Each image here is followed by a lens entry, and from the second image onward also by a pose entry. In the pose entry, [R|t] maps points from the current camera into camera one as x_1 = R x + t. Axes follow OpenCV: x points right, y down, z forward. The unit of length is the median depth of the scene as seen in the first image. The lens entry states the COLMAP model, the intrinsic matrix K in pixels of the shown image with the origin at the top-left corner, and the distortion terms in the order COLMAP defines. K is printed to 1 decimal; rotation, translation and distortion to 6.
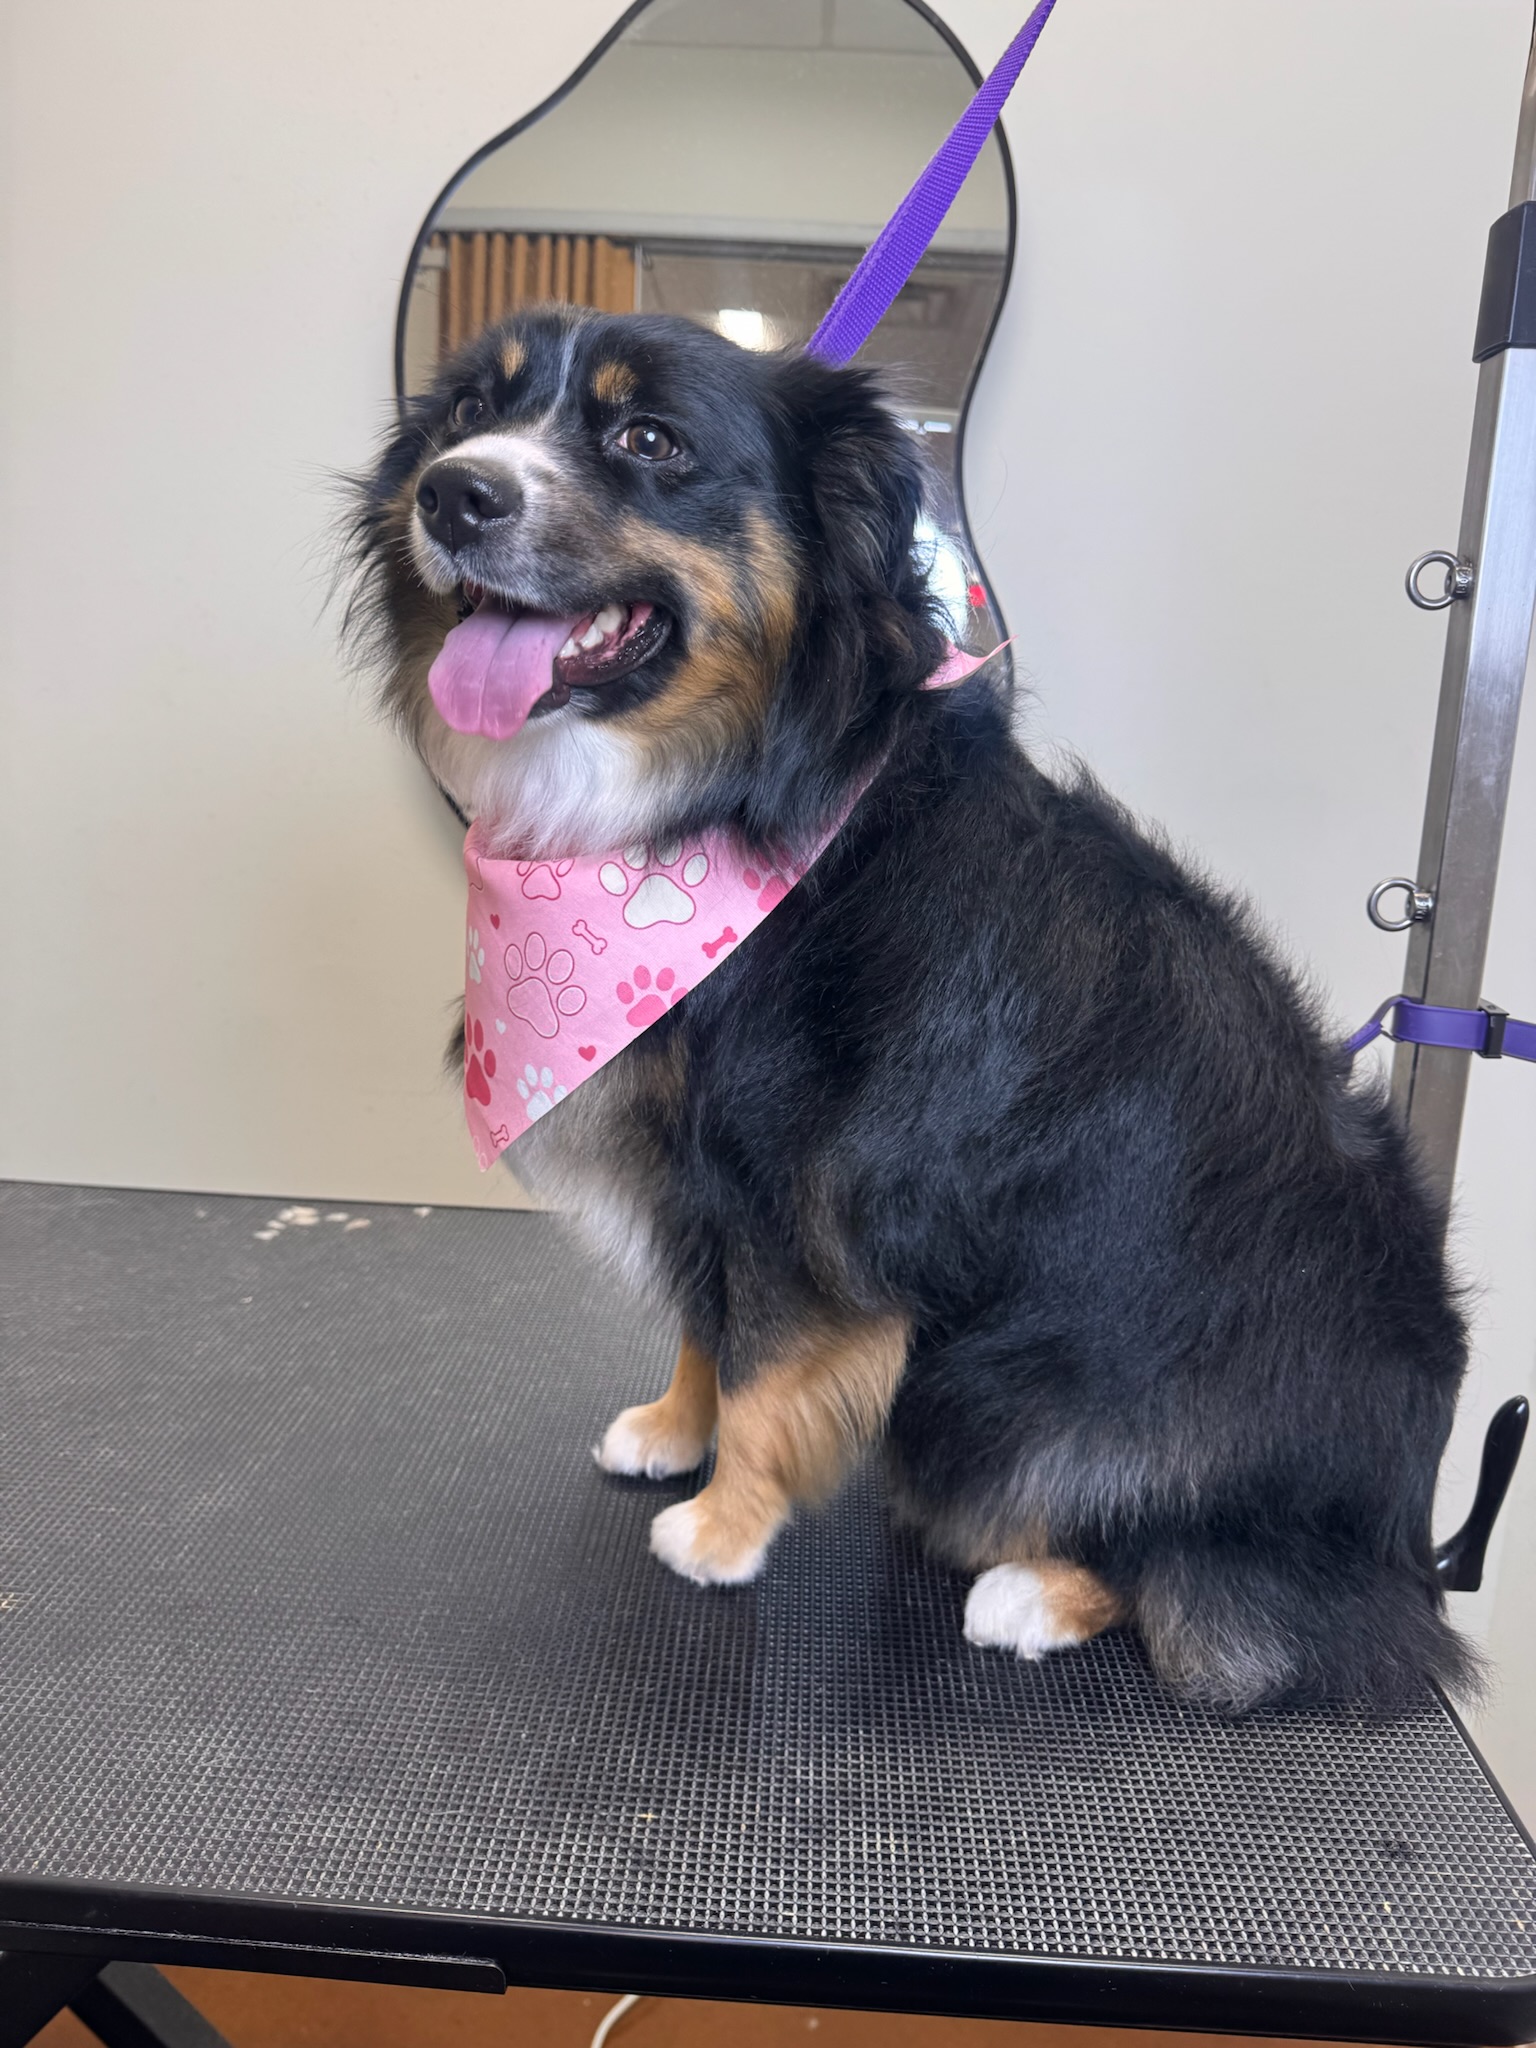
lens RADIAL K [[1435.0, 0, 773.3], [0, 1435.0, 1017.0], [0, 0, 1]] dist [-0.006153, 0.012858]
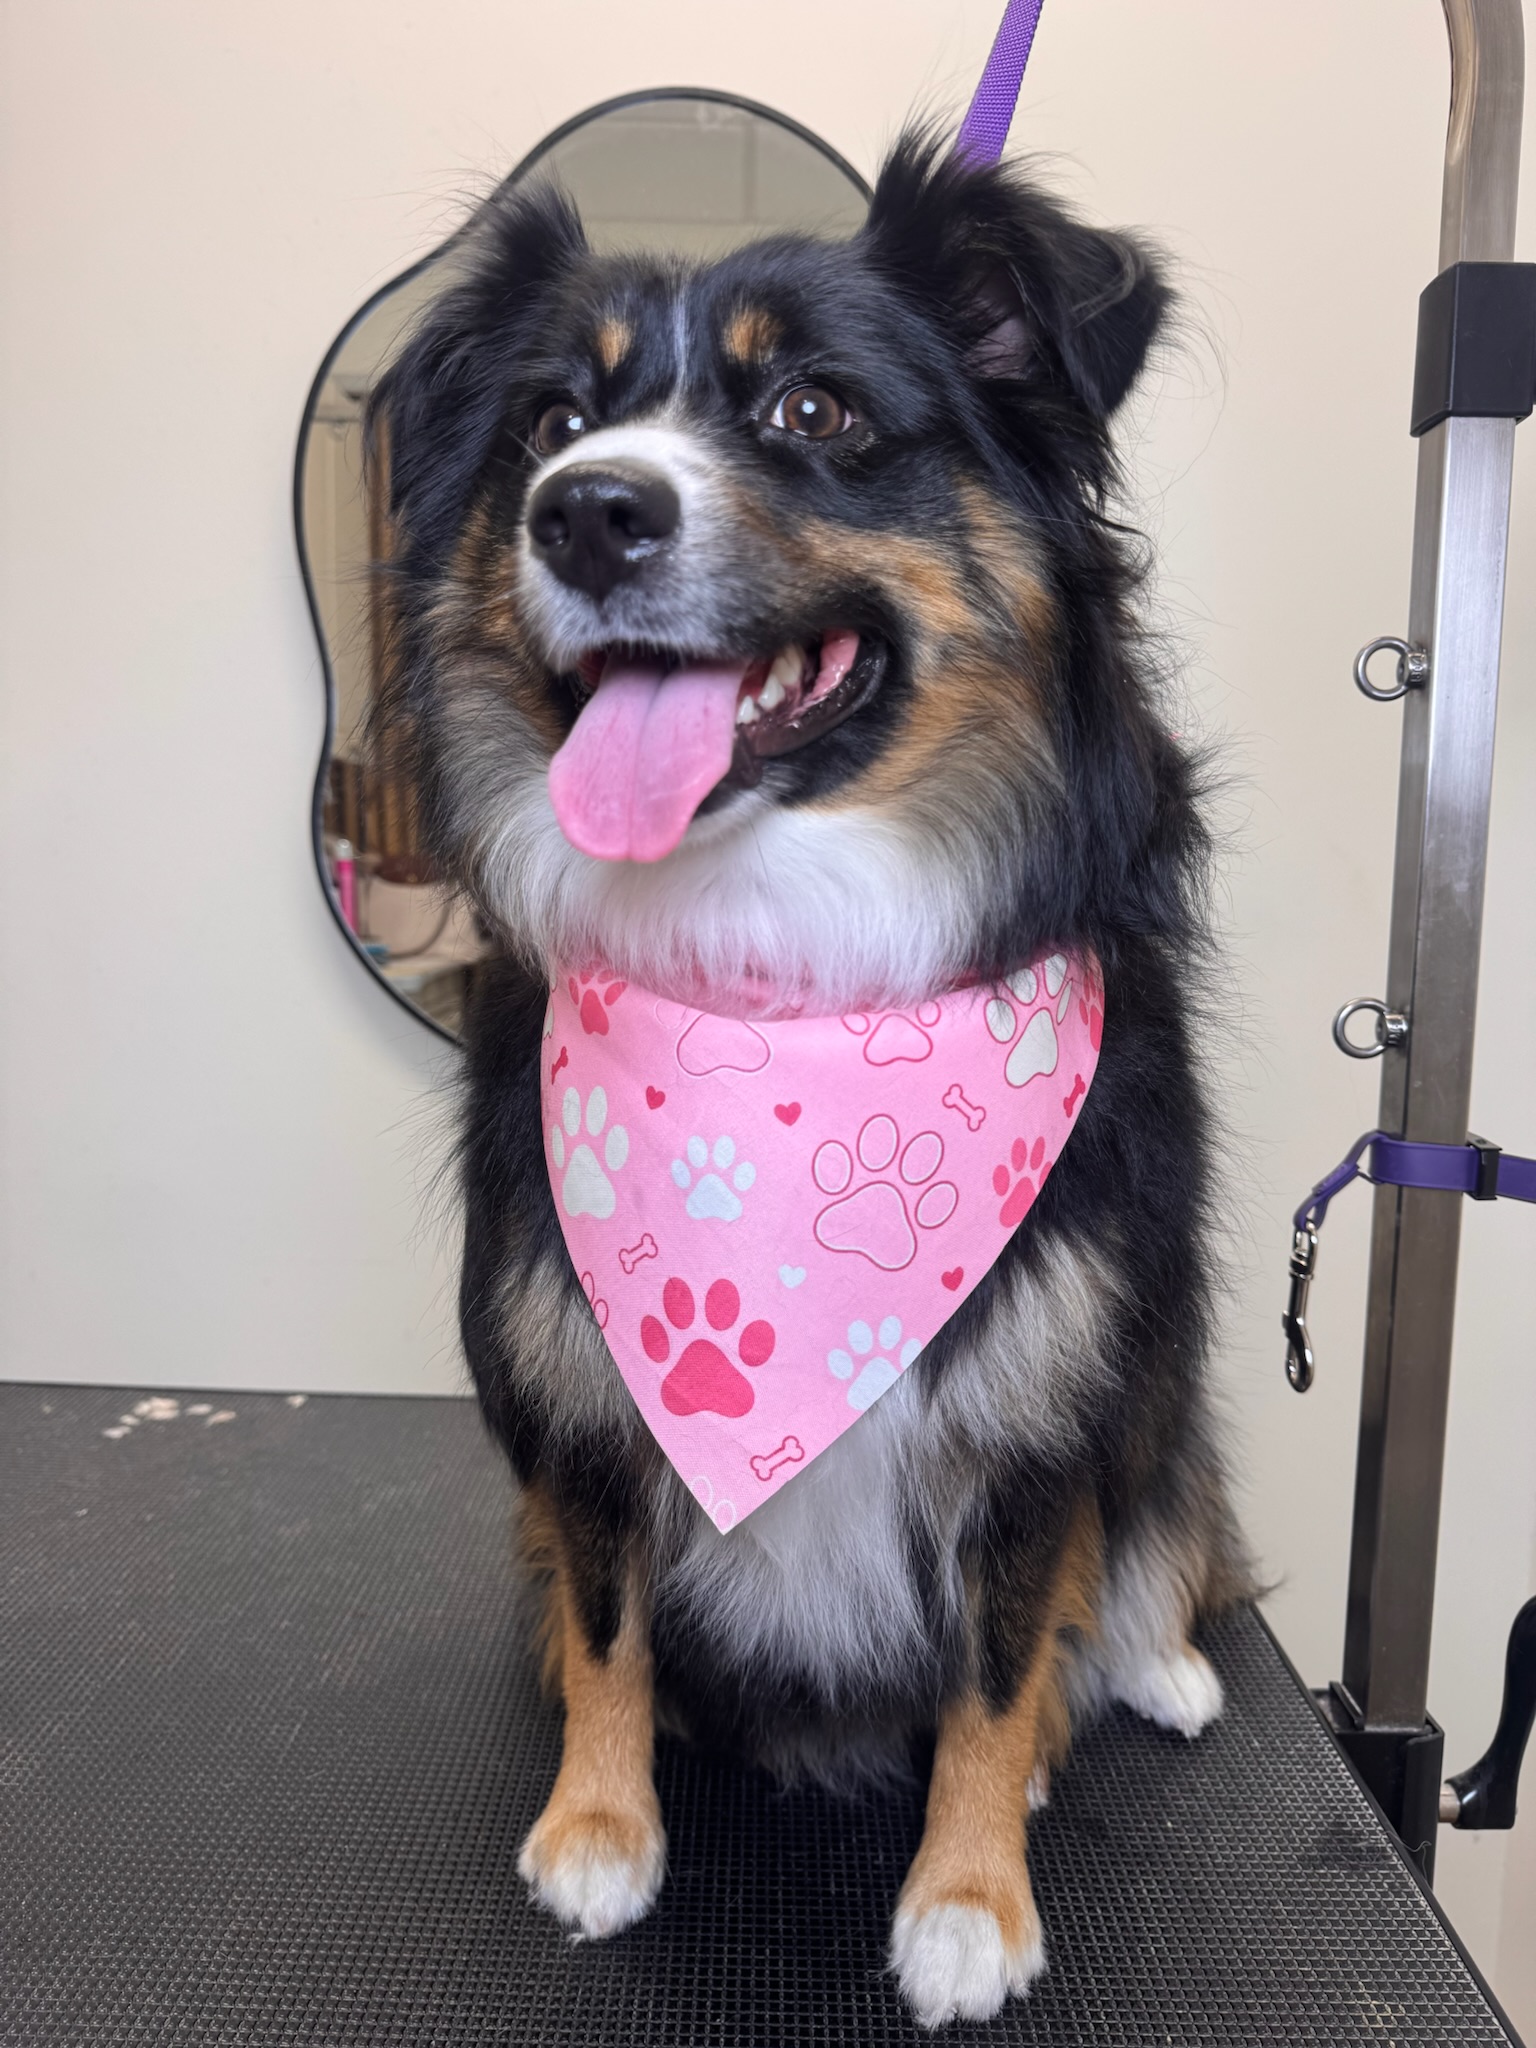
lens RADIAL K [[1435.0, 0, 768.4], [0, 1435.0, 1022.2], [0, 0, 1]] dist [-0.006153, 0.012858]
pose [[0.999548, -0.023989, 0.018093, 0.050905], [0.025575, 0.995319, -0.093202, -0.009372], [-0.015772, 0.093623, 0.995483, 0.127203]]
